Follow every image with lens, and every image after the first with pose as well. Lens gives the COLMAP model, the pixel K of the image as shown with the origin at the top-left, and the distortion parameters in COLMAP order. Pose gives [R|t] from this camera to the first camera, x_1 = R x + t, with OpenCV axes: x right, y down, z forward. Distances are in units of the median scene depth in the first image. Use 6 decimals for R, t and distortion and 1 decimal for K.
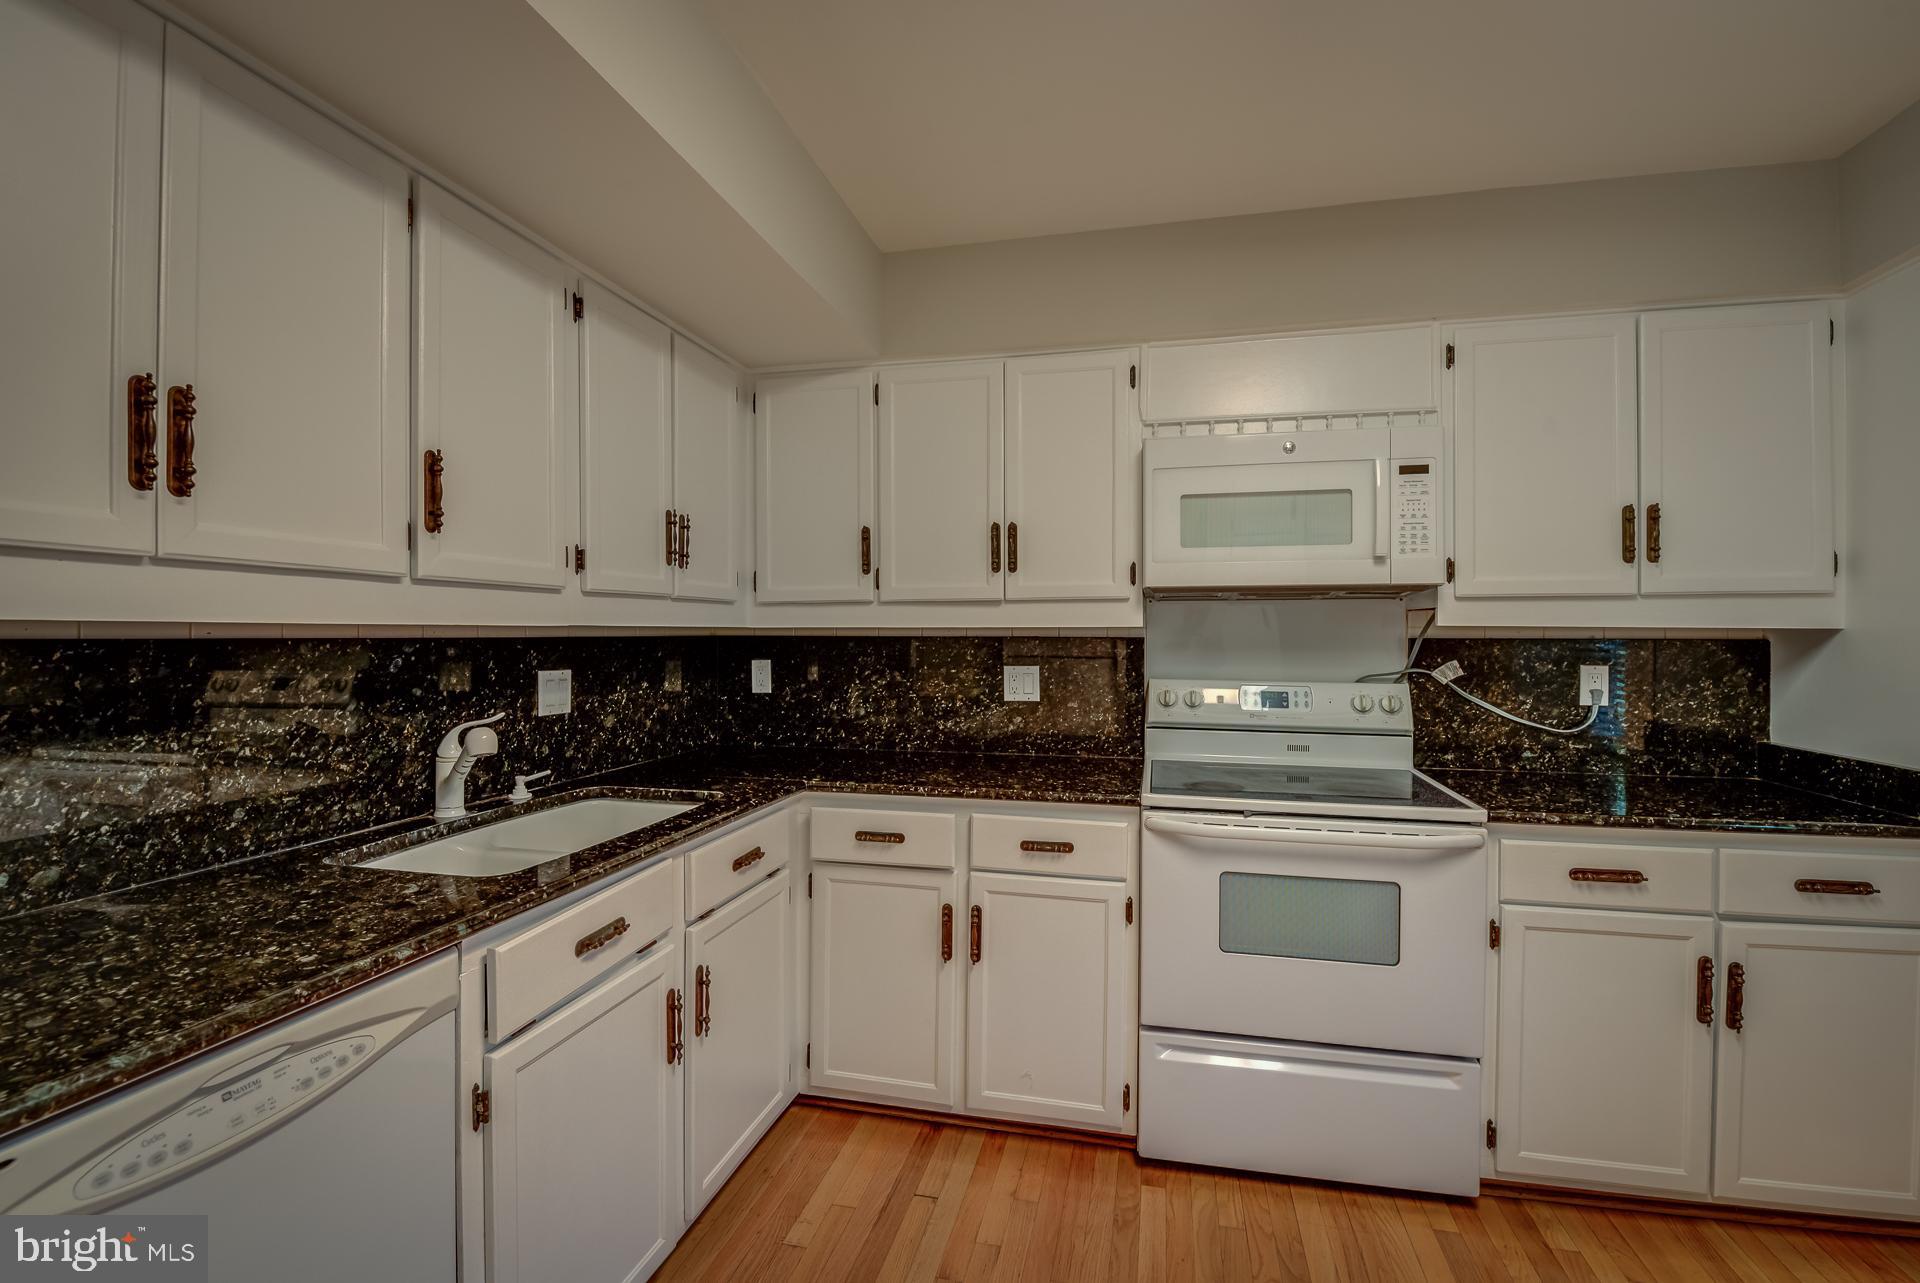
lens RADIAL K [[849.3, 0, 966.7], [0, 849.3, 636.3], [0, 0, 1]] dist [0.002890, -0.009555]
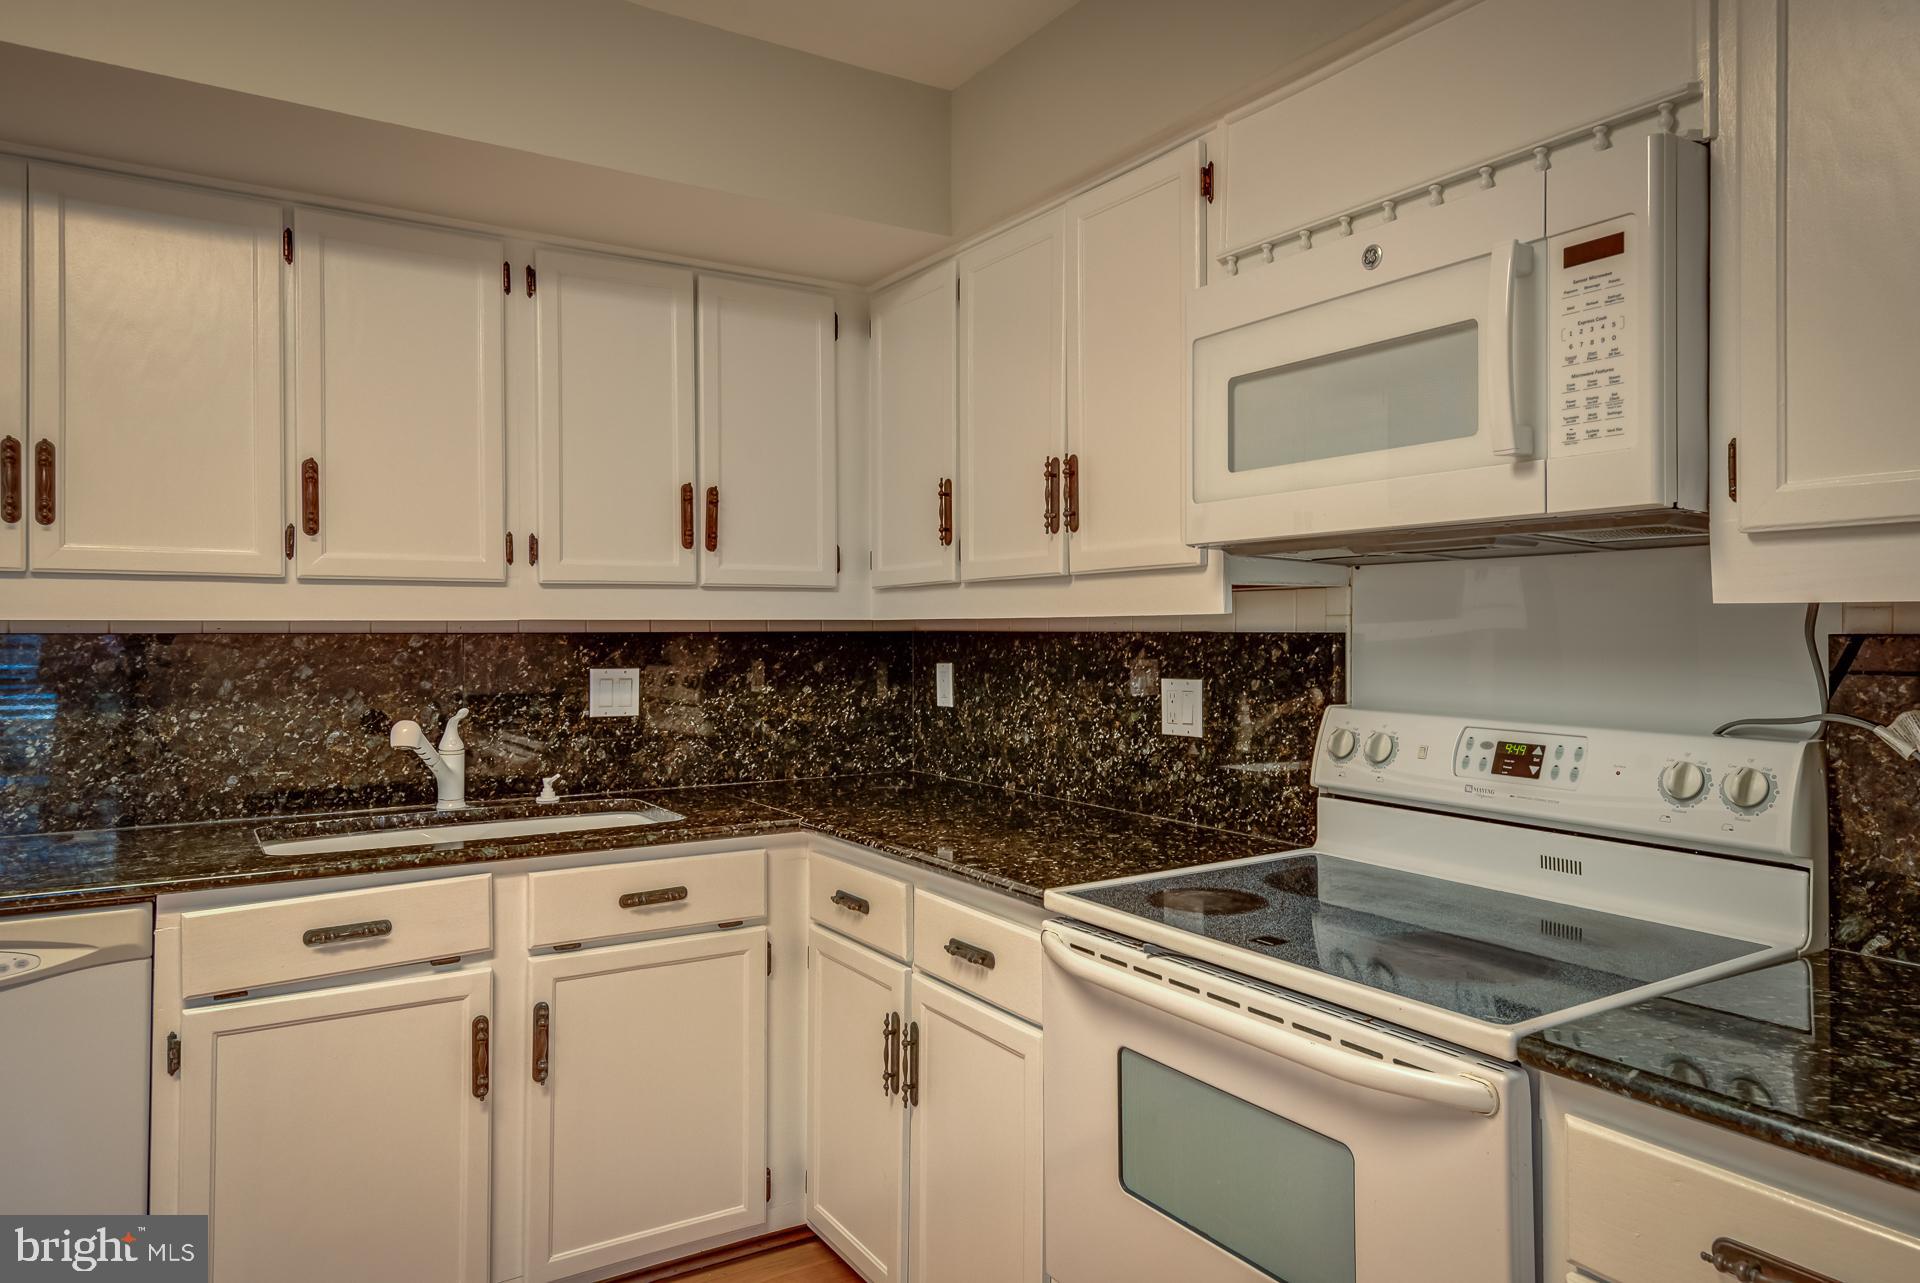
lens RADIAL K [[1251.2, 0, 966.4], [0, 1251.2, 628.4], [0, 0, 1]] dist [0.035762, -0.009411]
pose [[0.712779, -0.003105, -0.701382, 0.769767], [0.000338, 0.999992, -0.004084, 0.002219], [0.701389, 0.002674, 0.712774, 0.310837]]
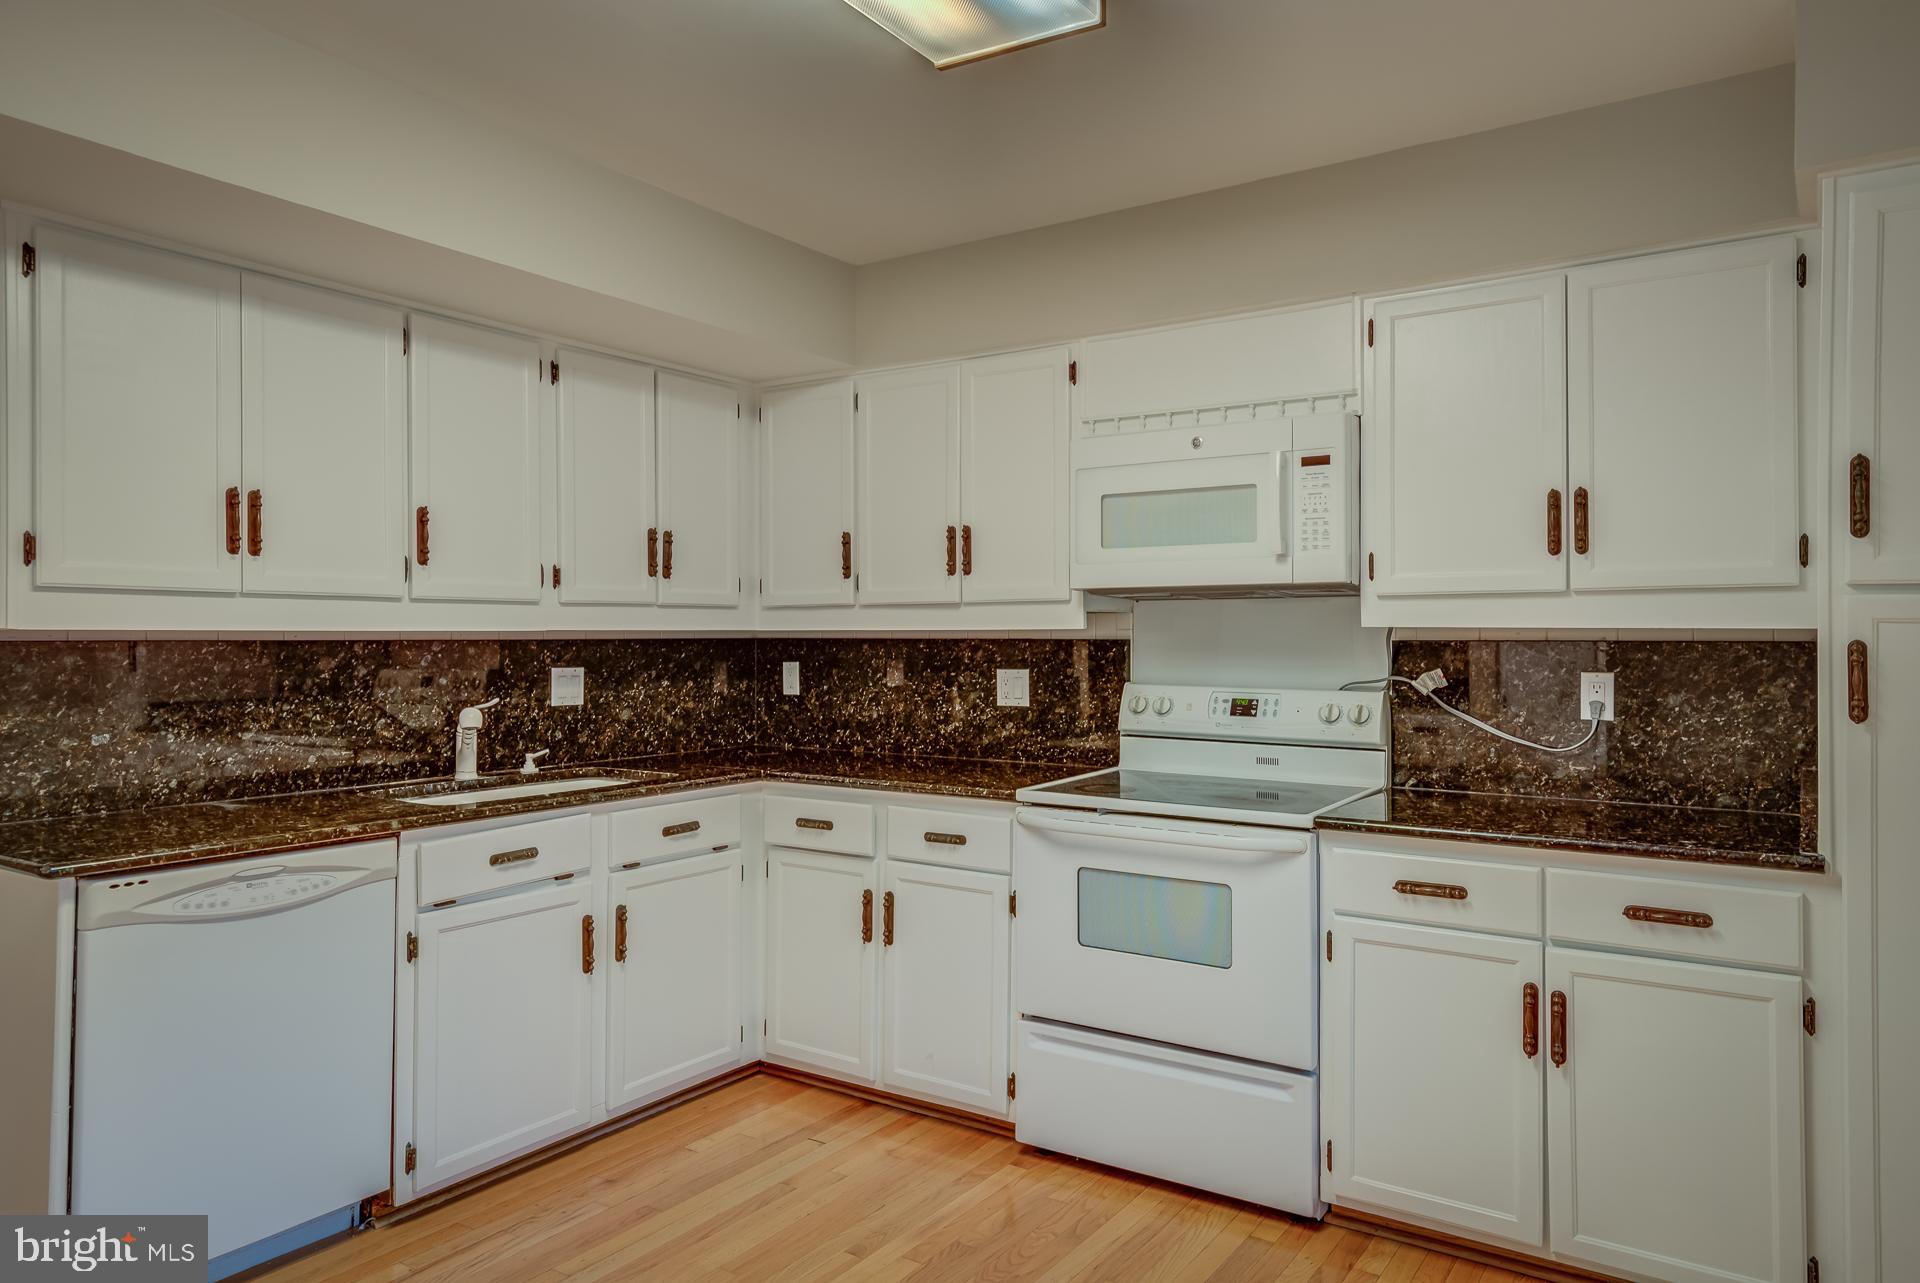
lens RADIAL K [[1251.2, 0, 963.9], [0, 1251.2, 634.7], [0, 0, 1]] dist [0.035762, -0.009411]
pose [[0.934802, -0.001387, -0.355168, 0.669103], [0.000407, 0.999996, -0.002835, -0.000342], [0.355170, 0.002505, 0.934798, -0.444173]]
